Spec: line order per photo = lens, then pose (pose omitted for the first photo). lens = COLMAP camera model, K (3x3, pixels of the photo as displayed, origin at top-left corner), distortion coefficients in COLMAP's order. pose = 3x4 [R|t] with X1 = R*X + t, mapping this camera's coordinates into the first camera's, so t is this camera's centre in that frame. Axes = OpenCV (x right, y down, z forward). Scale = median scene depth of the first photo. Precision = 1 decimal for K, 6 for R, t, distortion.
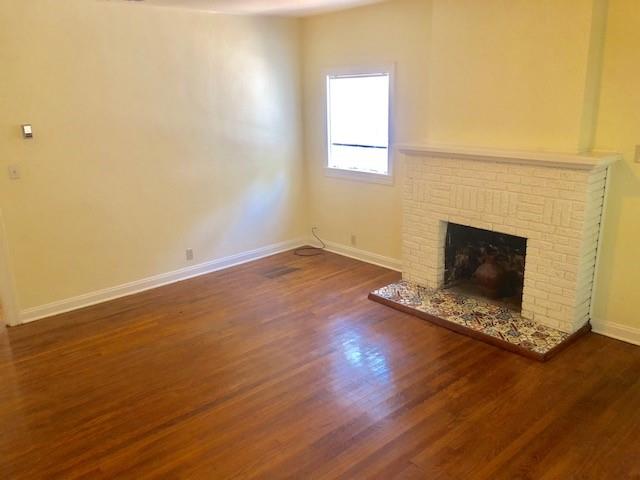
lens RADIAL K [[522.6, 0, 342.3], [0, 522.6, 238.9], [0, 0, 1]] dist [-0.008332, -0.002924]
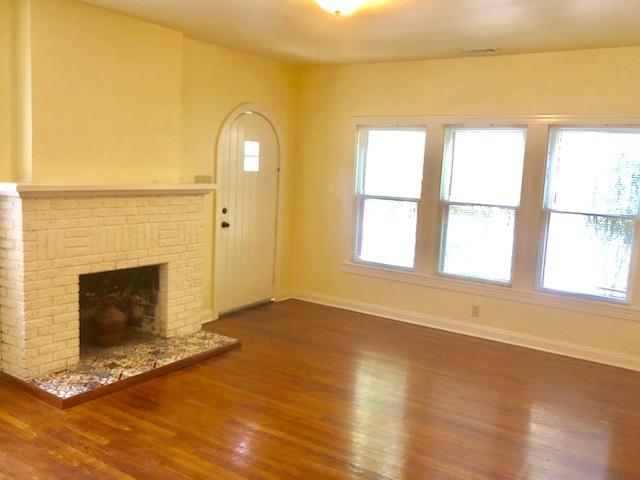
lens RADIAL K [[595.3, 0, 320.0], [0, 595.3, 240.0], [0, 0, 1]] dist [0.081618, -0.129283]
pose [[-0.252258, -0.121454, 0.960008, -0.843267], [0.206965, 0.962363, 0.176136, -0.185127], [-0.945268, 0.243120, -0.217627, 0.892115]]
